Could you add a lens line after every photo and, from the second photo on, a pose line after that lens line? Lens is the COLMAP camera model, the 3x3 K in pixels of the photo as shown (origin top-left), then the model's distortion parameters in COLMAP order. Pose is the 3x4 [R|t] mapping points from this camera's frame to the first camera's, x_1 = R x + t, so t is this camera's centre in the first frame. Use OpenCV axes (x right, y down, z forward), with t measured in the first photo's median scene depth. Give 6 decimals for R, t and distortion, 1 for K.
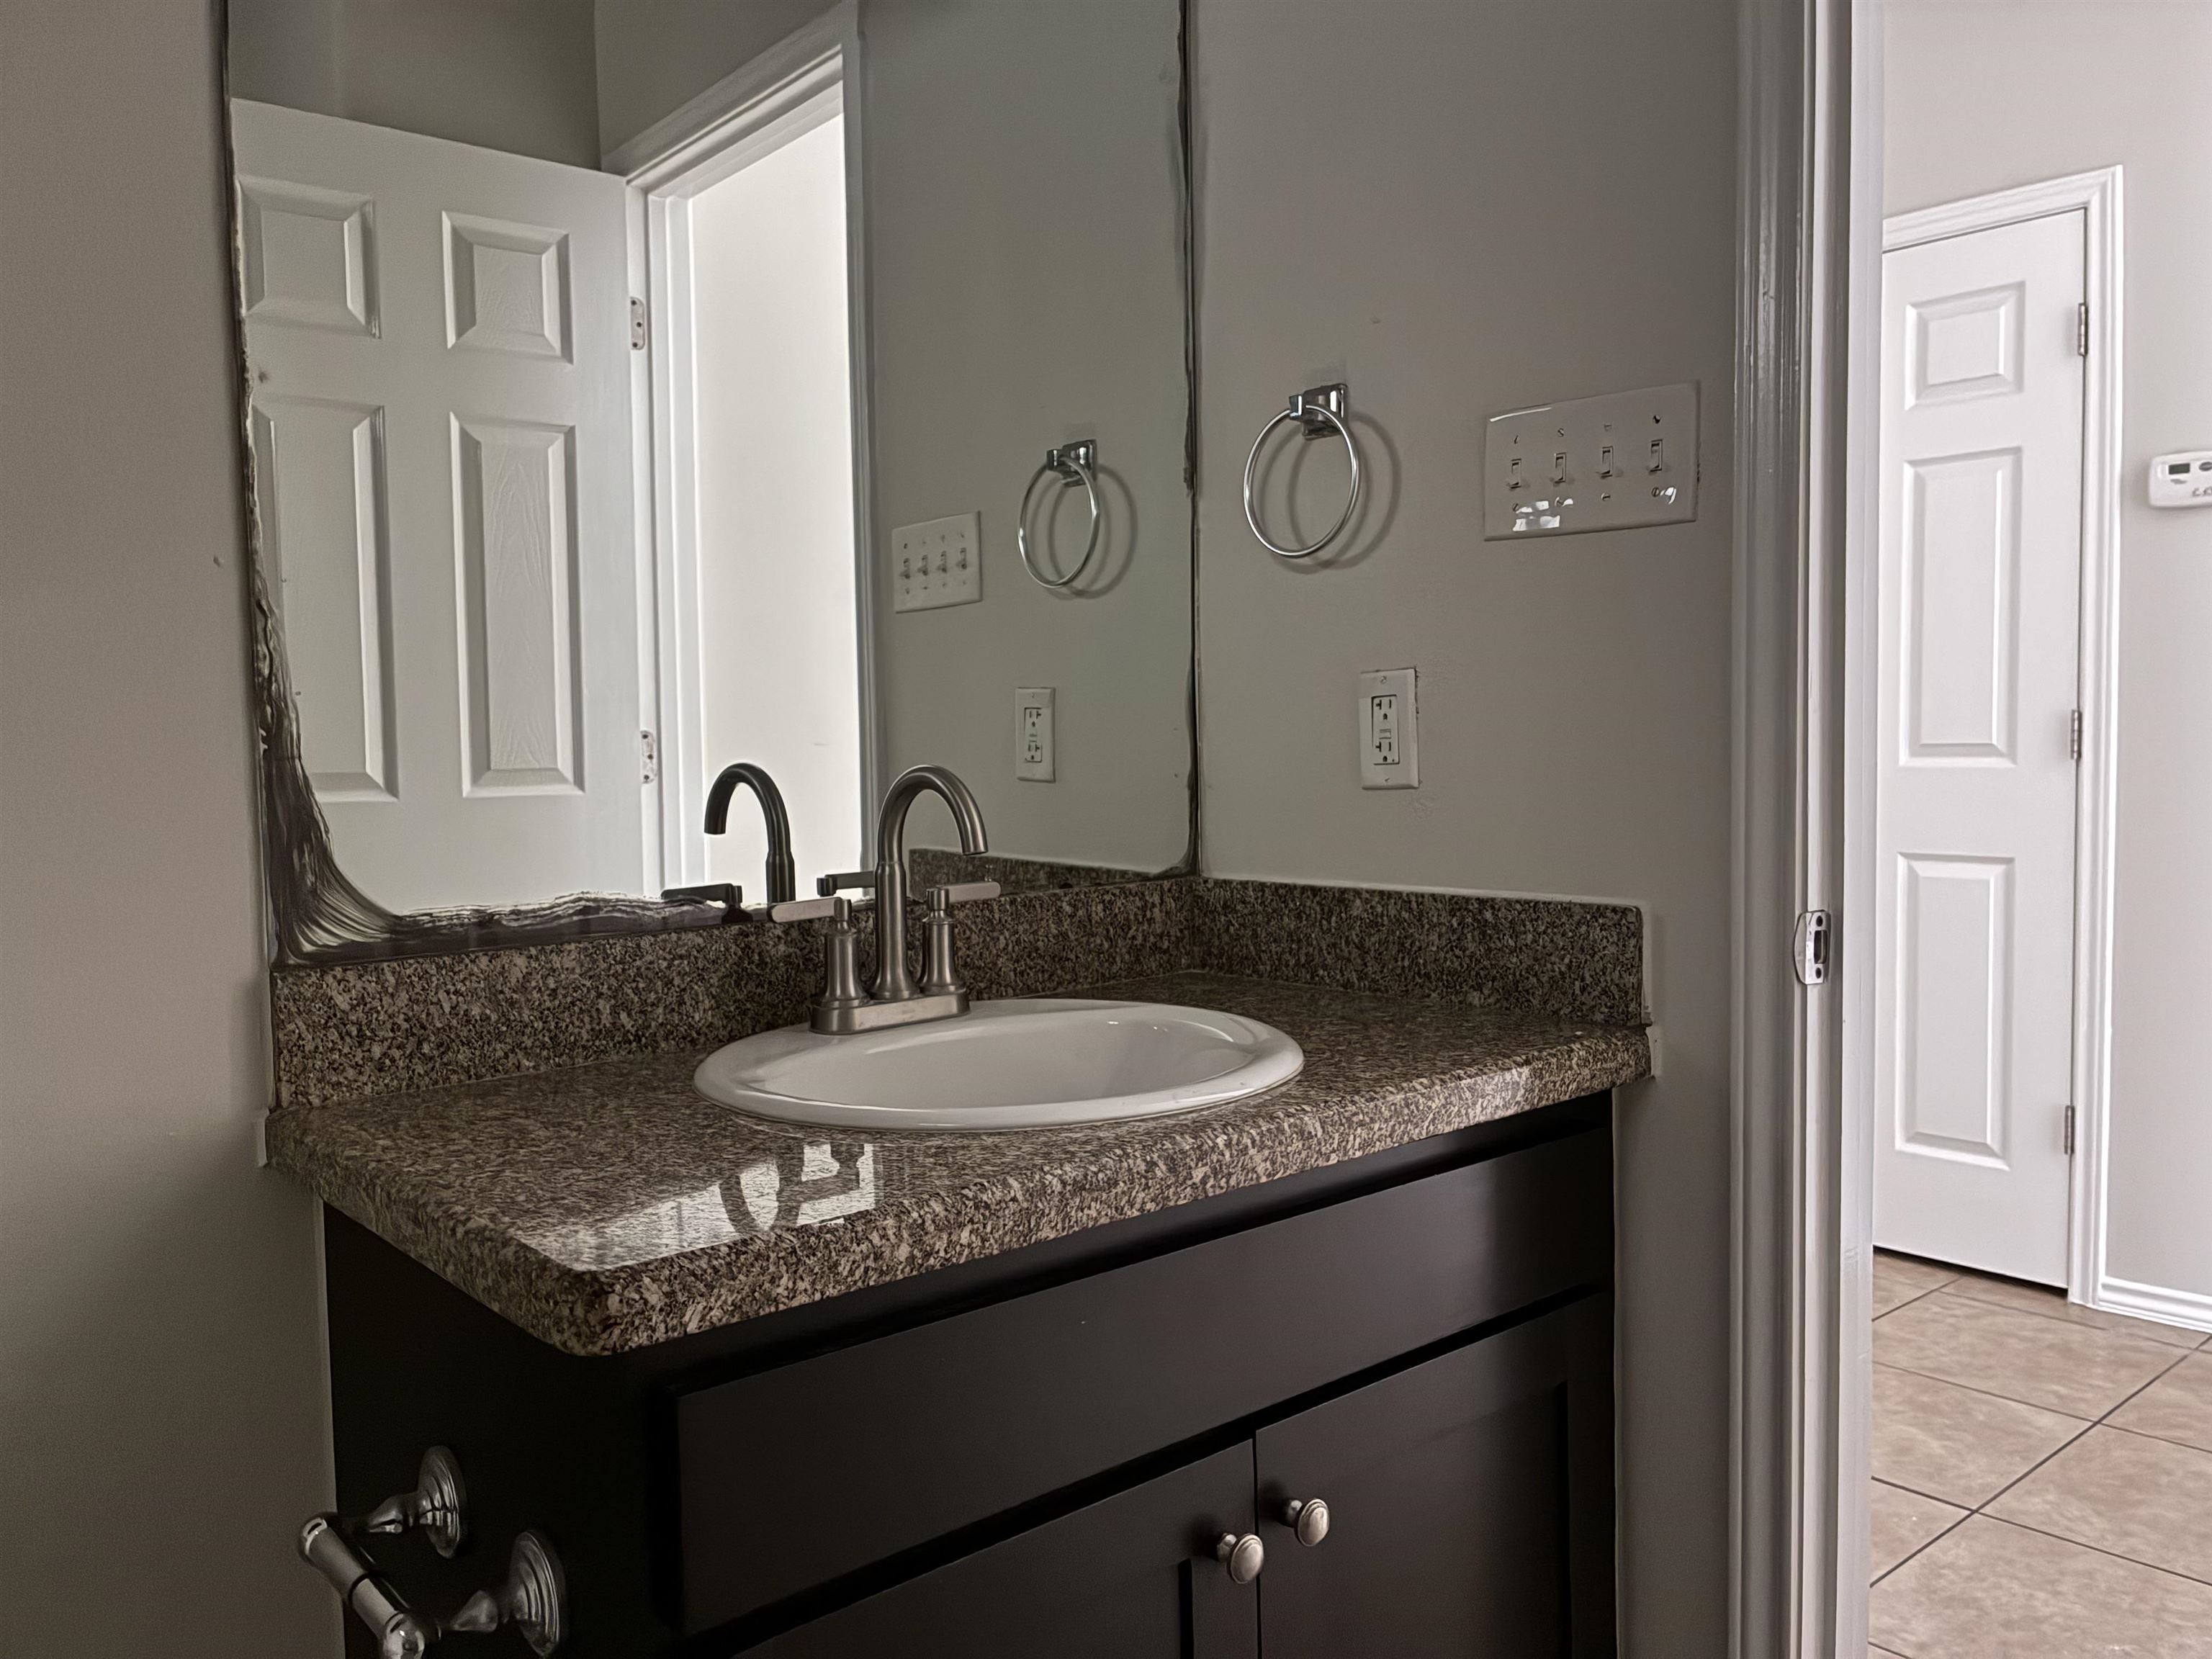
lens RADIAL K [[1686.3, 0, 1103.2], [0, 1686.3, 830.4], [0, 0, 1]] dist [0.027072, -0.040289]
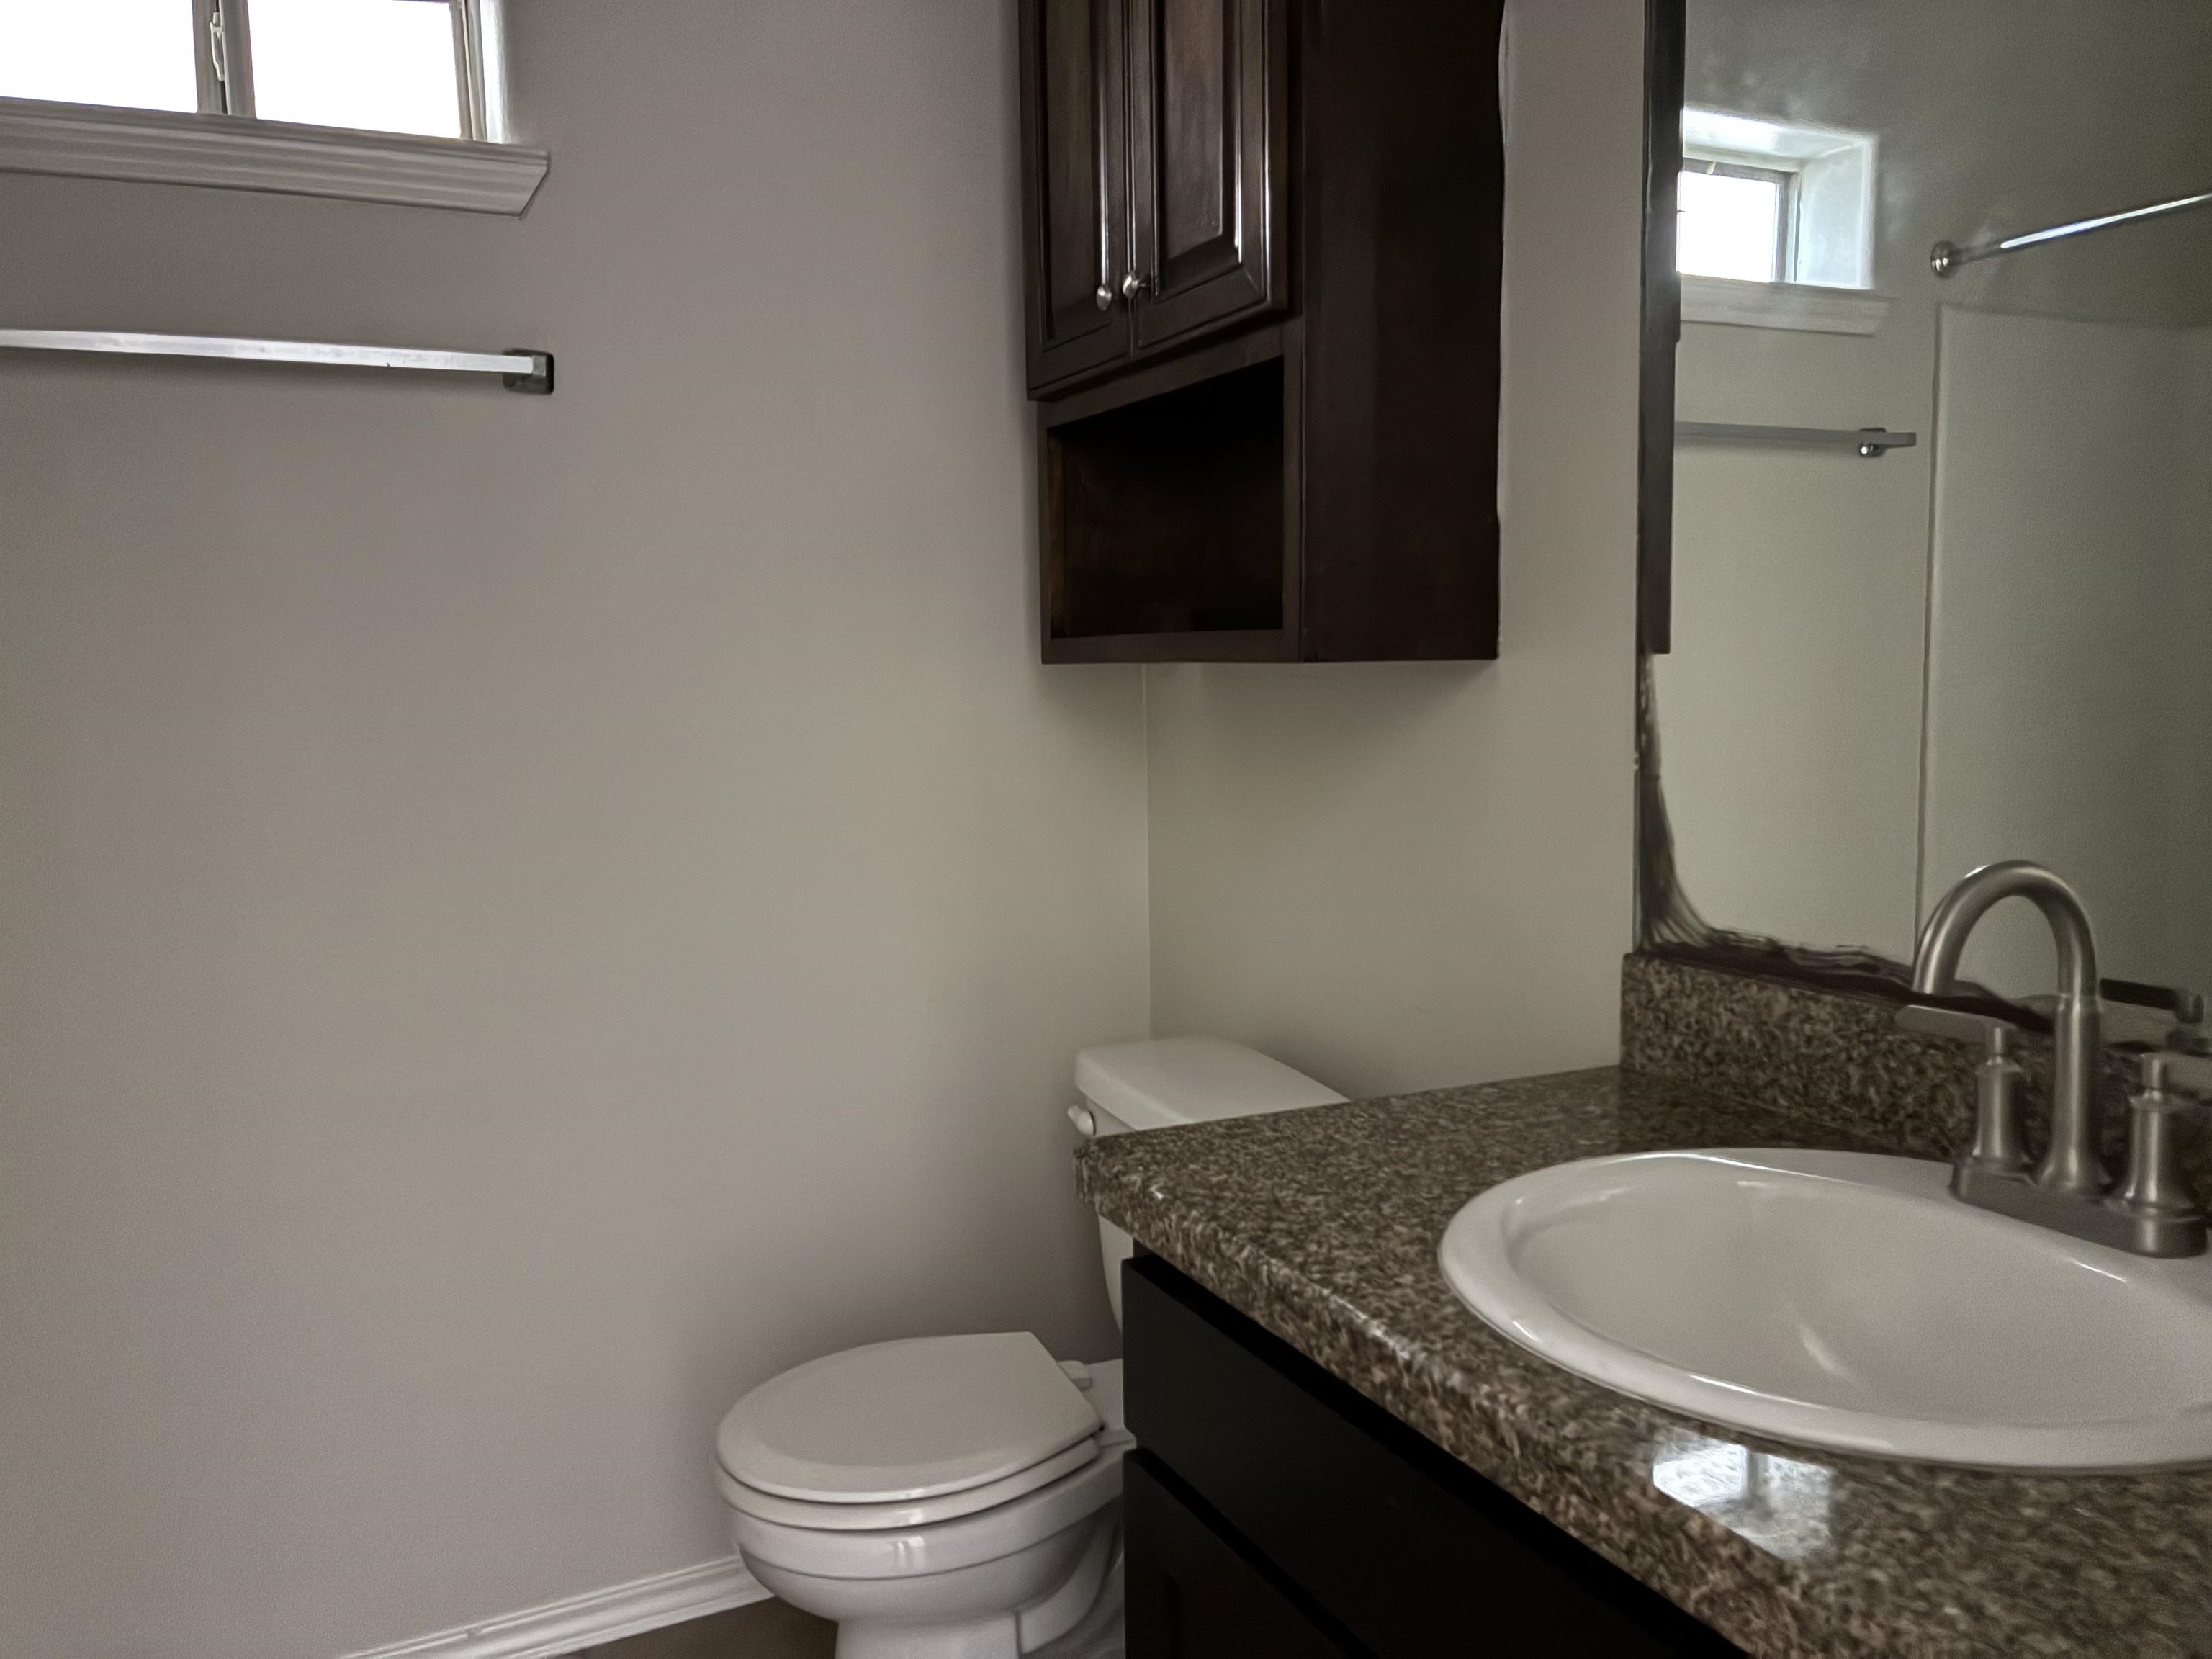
lens RADIAL K [[1686.3, 0, 1102.6], [0, 1686.3, 827.5], [0, 0, 1]] dist [0.027072, -0.040289]
pose [[-0.256254, 0.119964, -0.959136, 0.736967], [-0.034027, 0.990534, 0.132982, -0.148600], [0.966010, 0.066714, -0.249746, 0.898099]]
